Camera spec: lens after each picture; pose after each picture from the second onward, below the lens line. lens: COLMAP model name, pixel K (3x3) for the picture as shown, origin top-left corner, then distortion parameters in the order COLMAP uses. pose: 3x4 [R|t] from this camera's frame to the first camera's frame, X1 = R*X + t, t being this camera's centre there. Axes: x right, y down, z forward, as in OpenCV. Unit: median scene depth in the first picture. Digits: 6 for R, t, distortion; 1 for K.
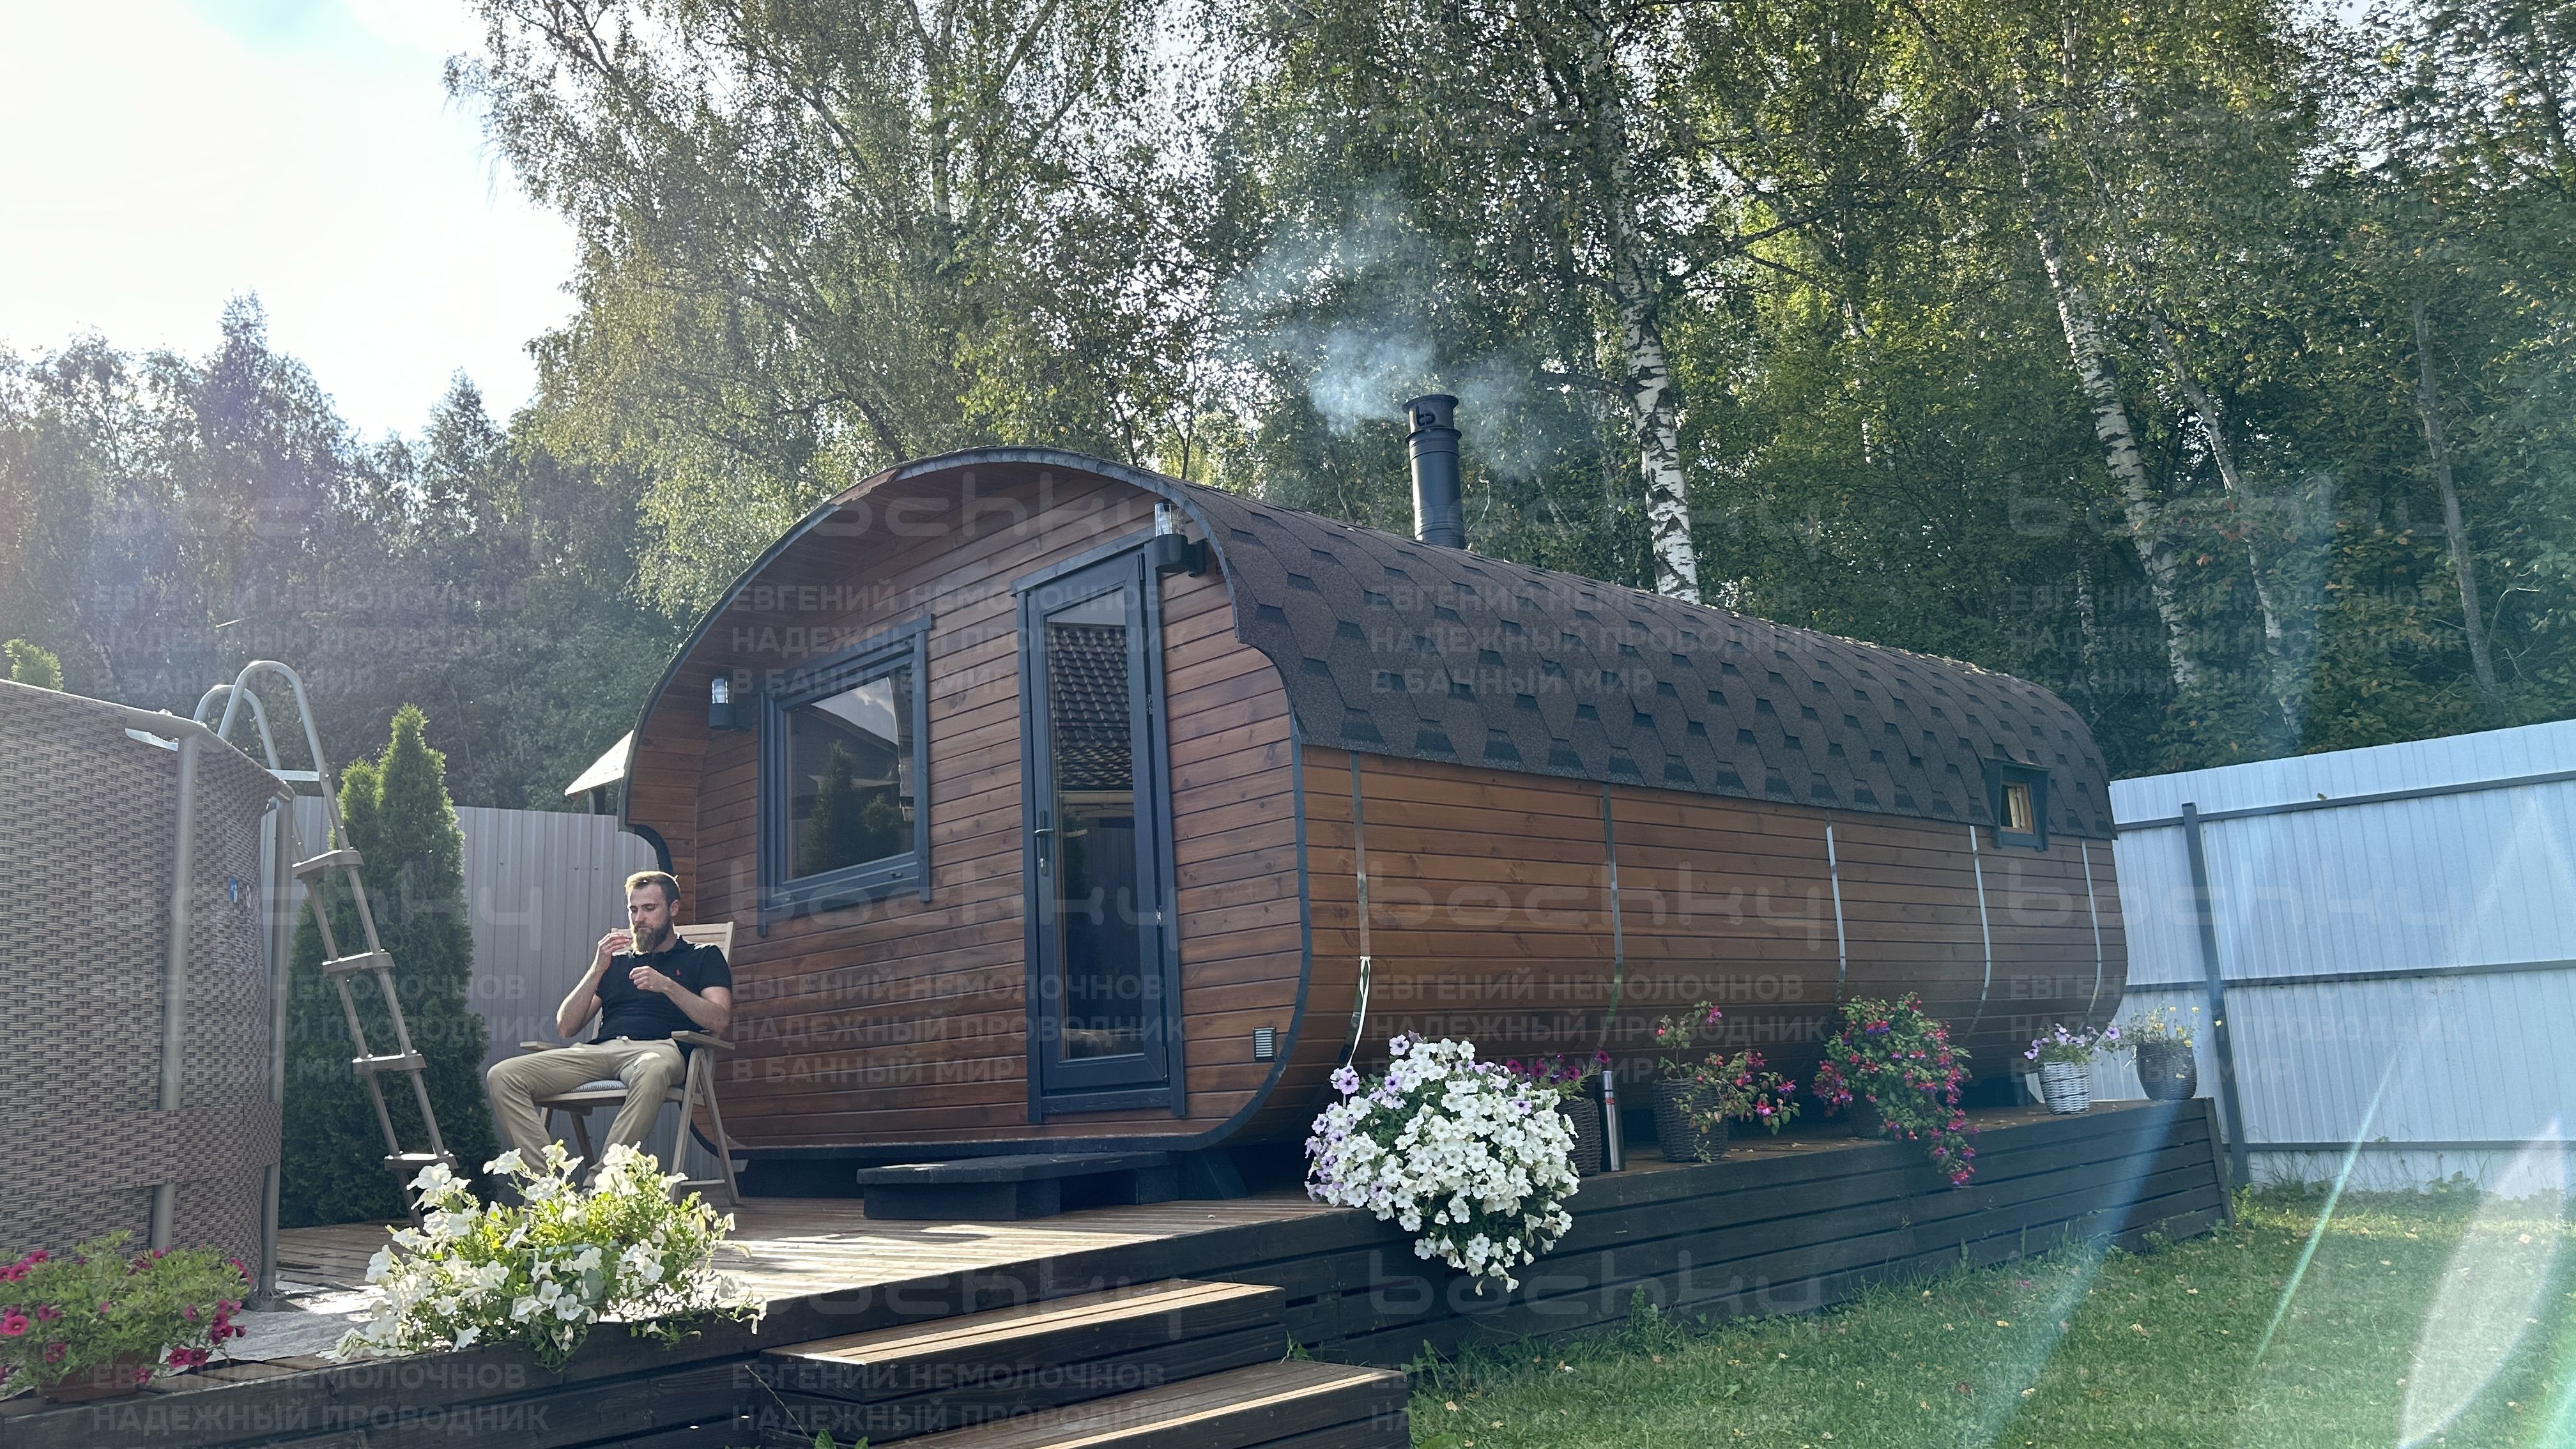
lens RADIAL K [[1849.5, 0, 1301.1], [0, 1849.5, 714.4], [0, 0, 1]] dist [0.009462, -0.008511]
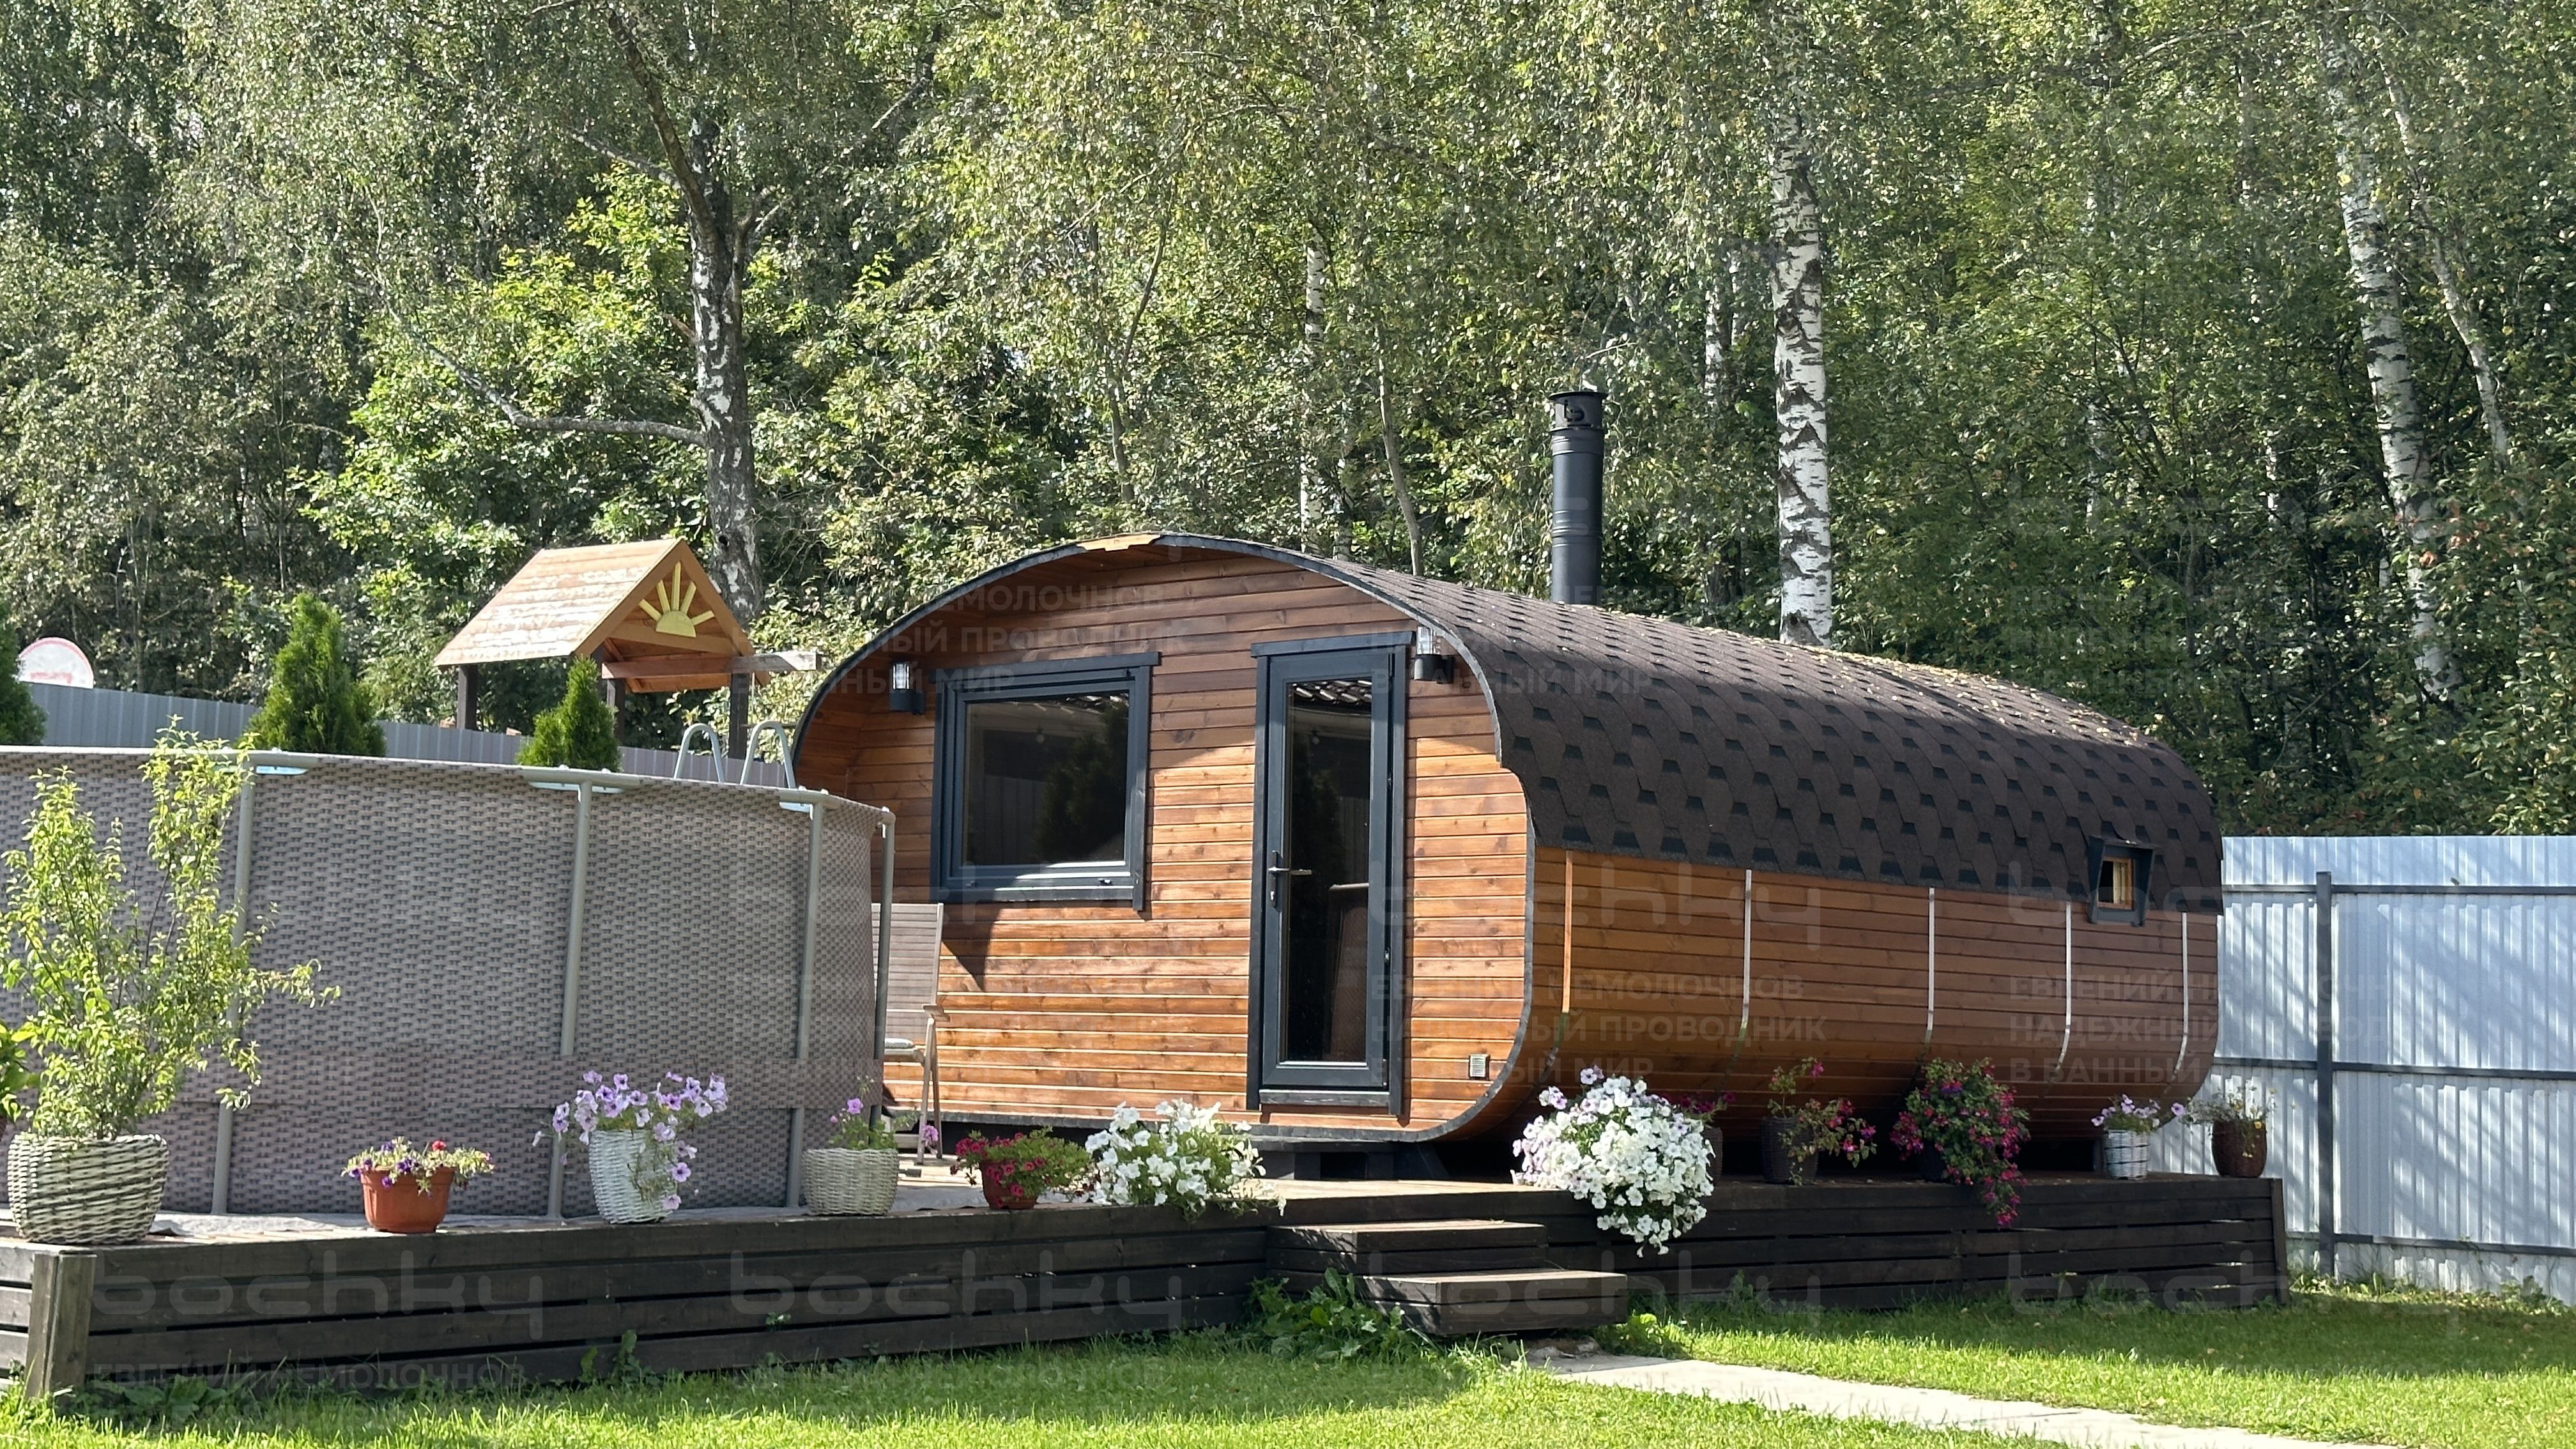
lens RADIAL K [[3587.1, 0, 1283.0], [0, 3587.1, 725.8], [0, 0, 1]] dist [0.005955, 0.000000]
pose [[0.992707, 0.087971, 0.082422, -0.309062], [-0.095702, 0.990857, 0.095094, -0.229216], [-0.073303, -0.102289, 0.992050, -1.175518]]
